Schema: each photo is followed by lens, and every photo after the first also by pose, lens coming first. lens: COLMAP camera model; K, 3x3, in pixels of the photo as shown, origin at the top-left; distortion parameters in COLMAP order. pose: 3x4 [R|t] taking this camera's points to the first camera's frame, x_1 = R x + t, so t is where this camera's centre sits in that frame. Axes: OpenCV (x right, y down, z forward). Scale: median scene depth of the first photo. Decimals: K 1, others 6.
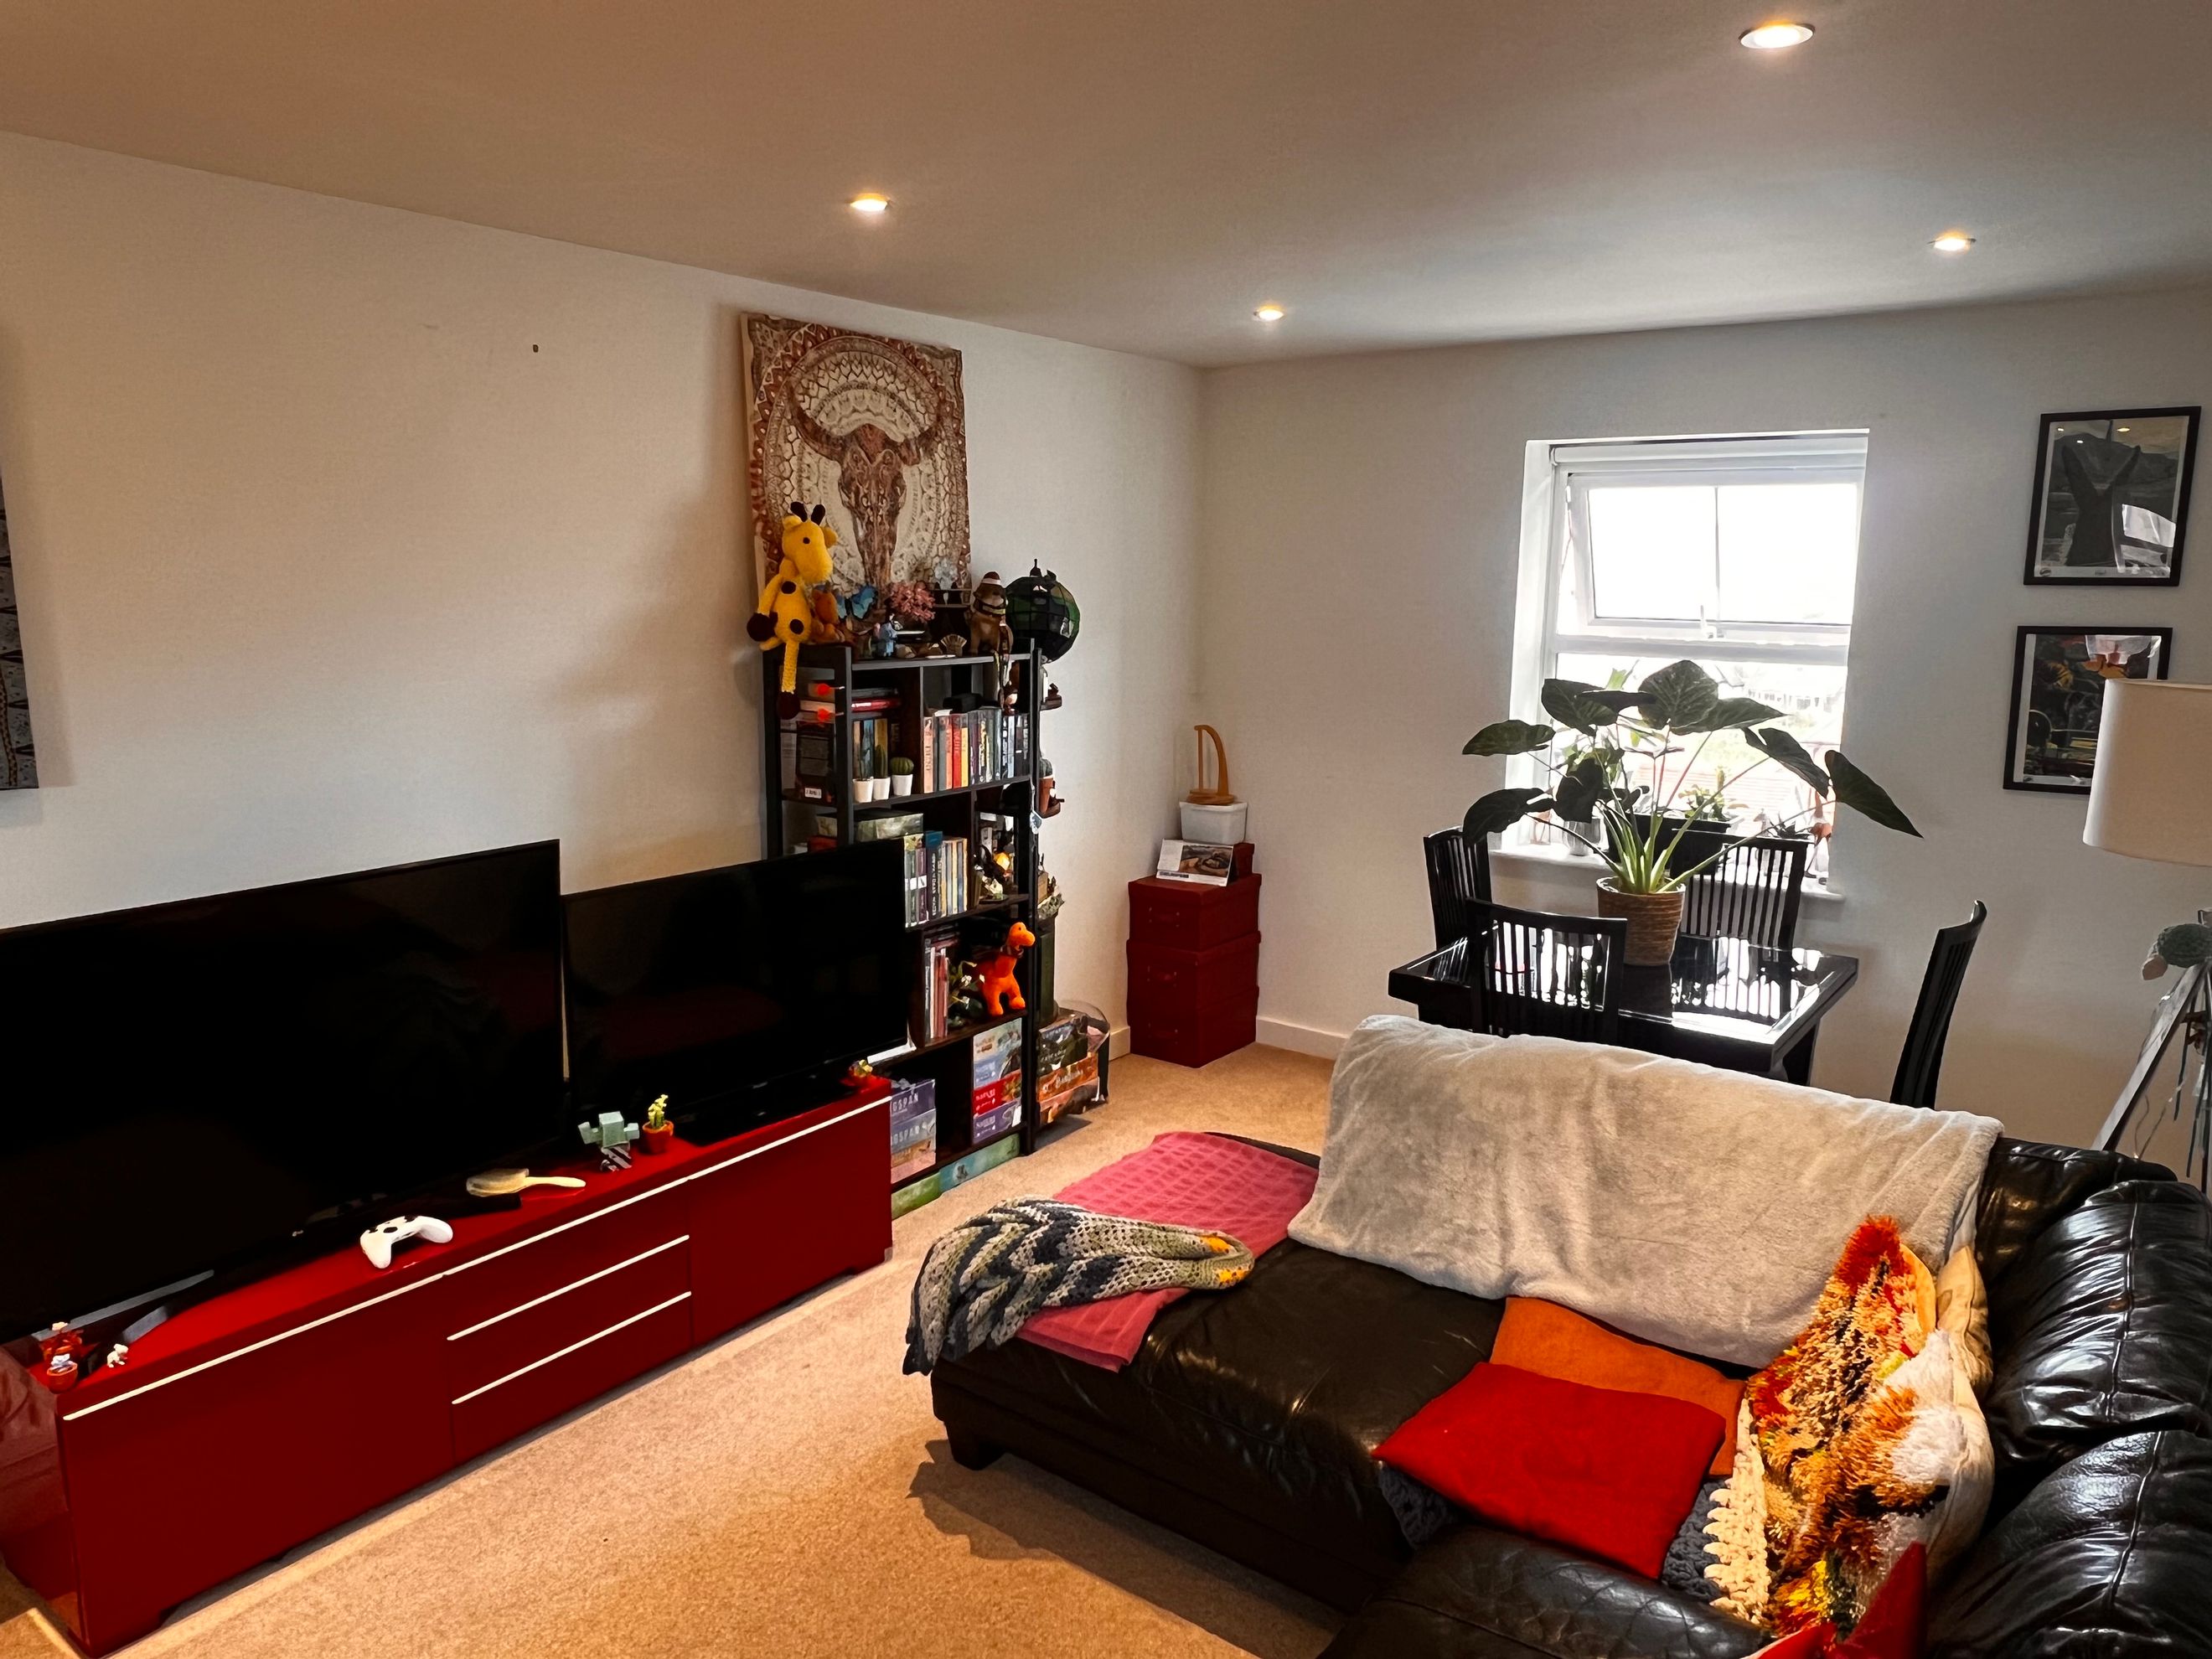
lens RADIAL K [[1507.1, 0, 1106.0], [0, 1507.1, 829.5], [0, 0, 1]] dist [-0.001109, -0.002601]
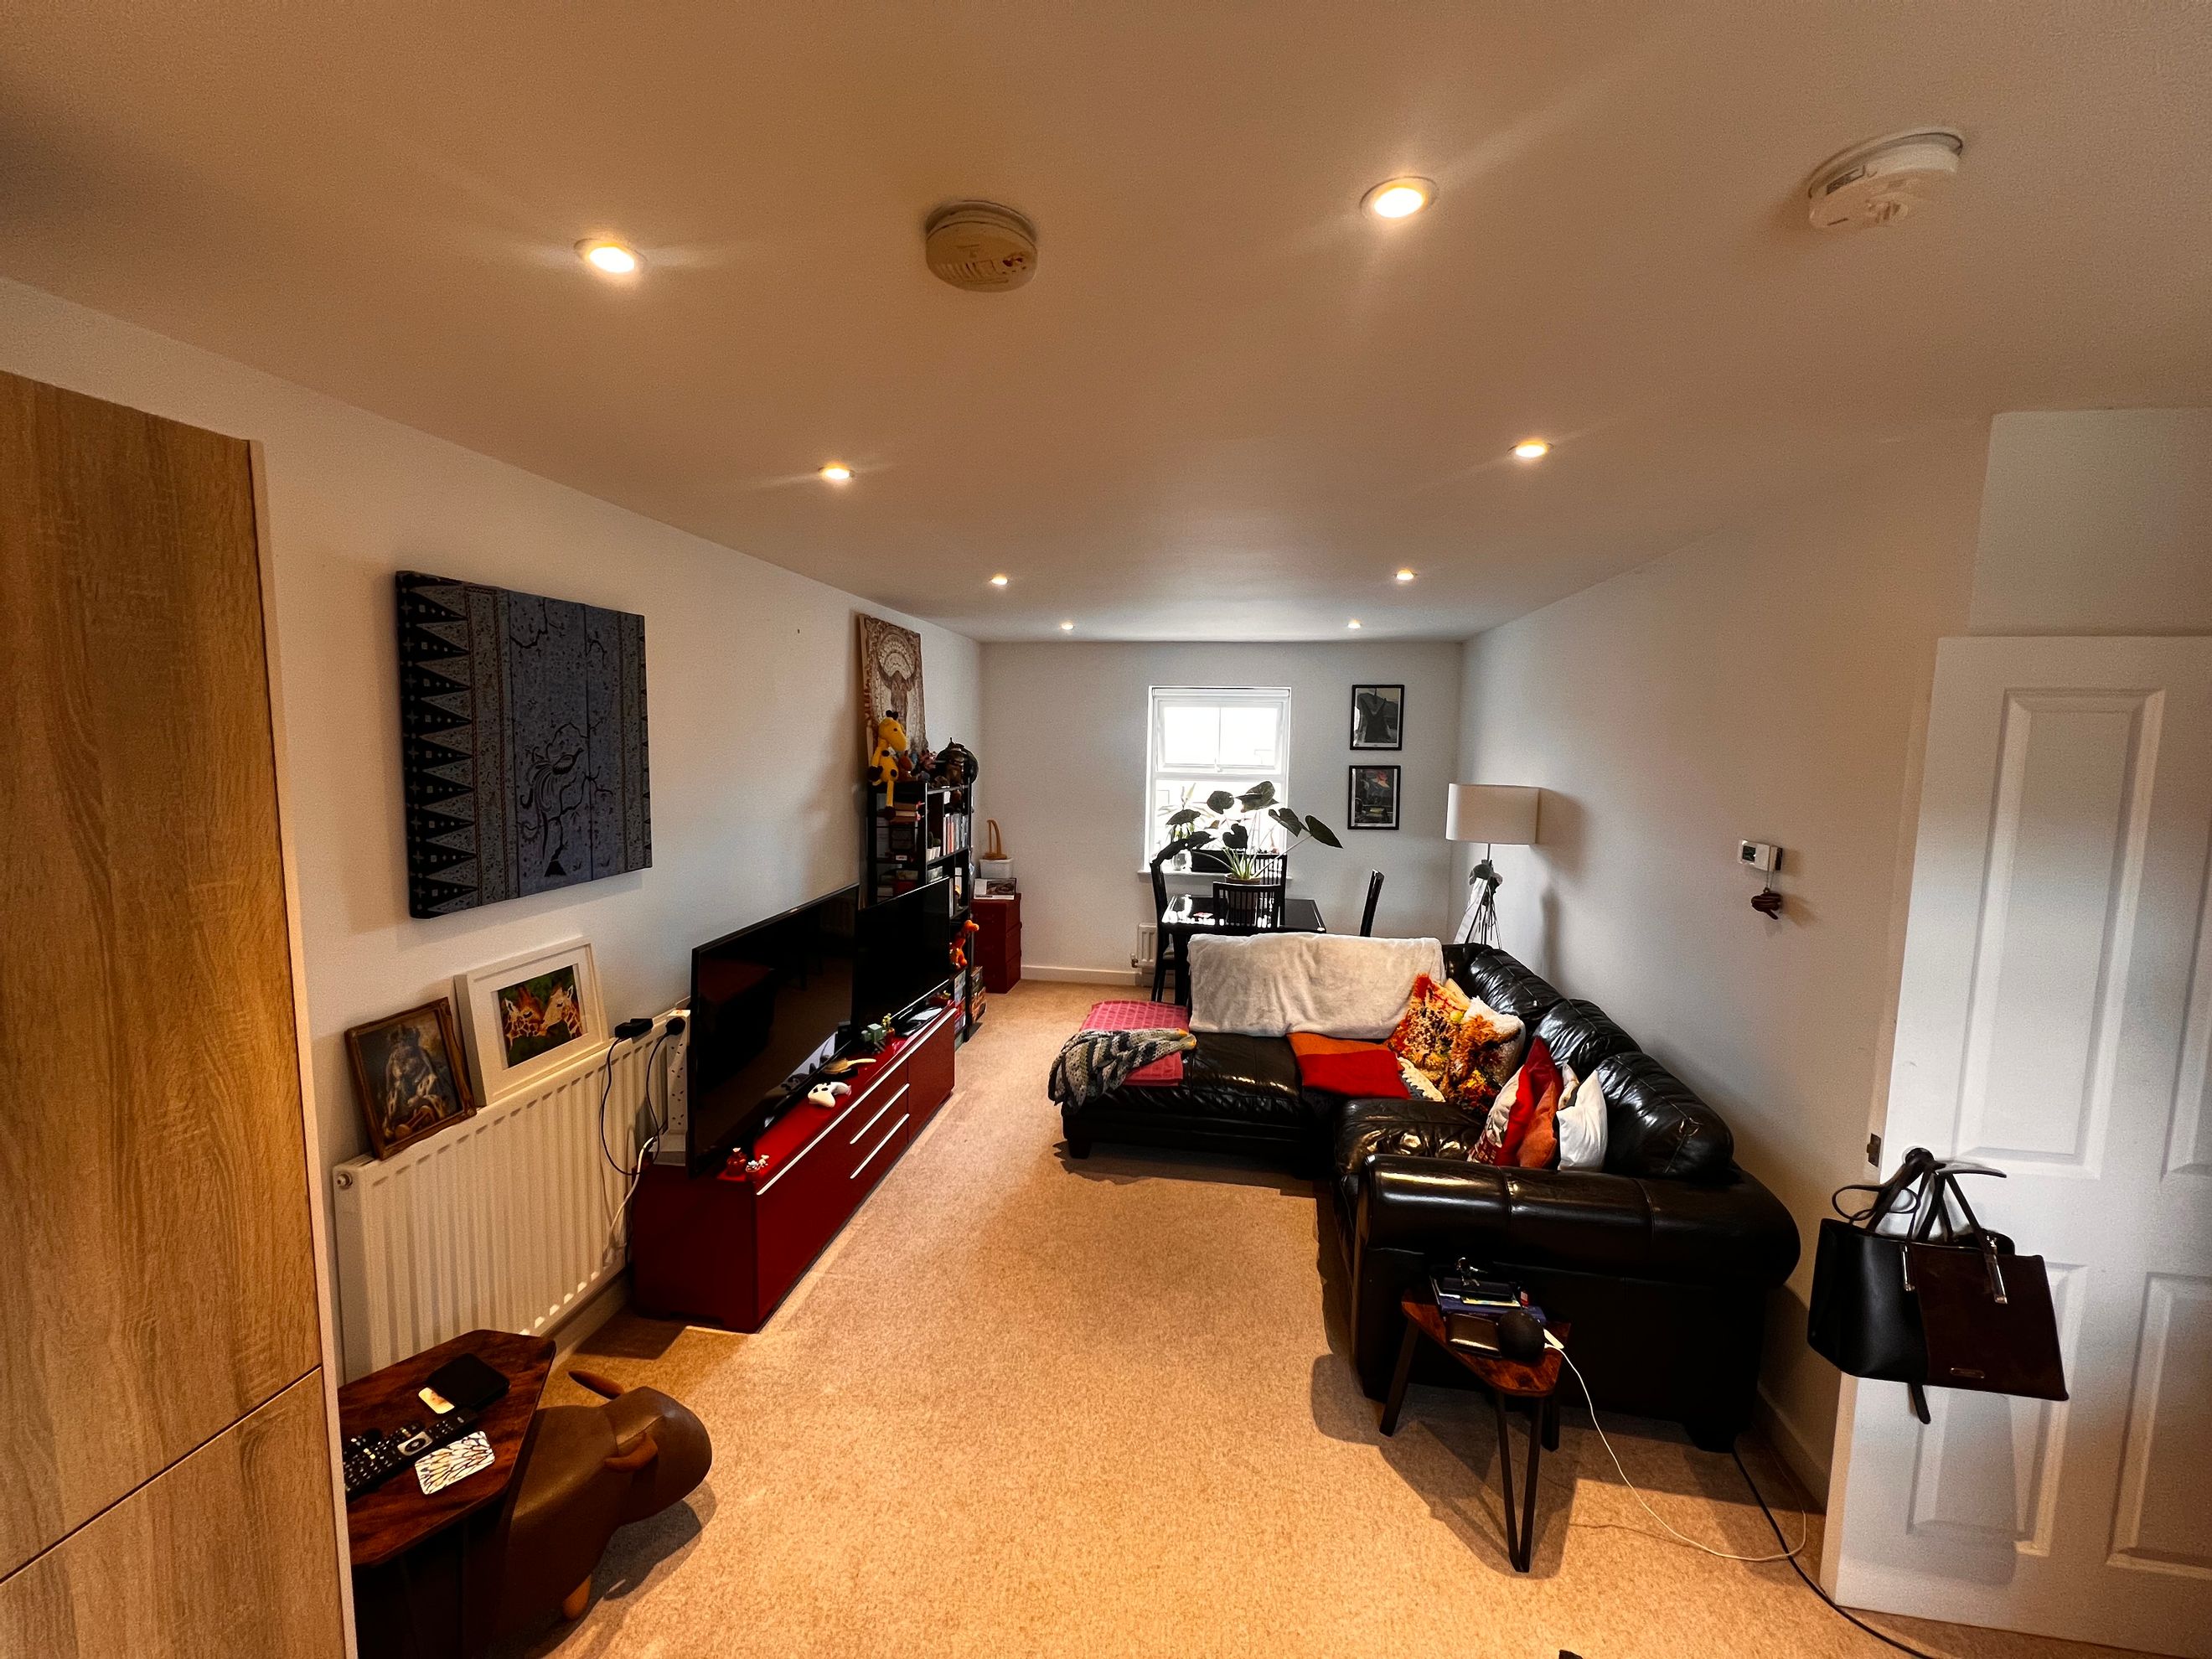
lens RADIAL K [[883.3, 0, 1106.0], [0, 883.3, 829.5], [0, 0, 1]] dist [0.000211, 0.000252]
pose [[0.881662, -0.045193, 0.469713, -0.520768], [0.075851, 0.996032, -0.046541, 0.012909], [-0.465746, 0.076662, 0.881592, -0.139410]]
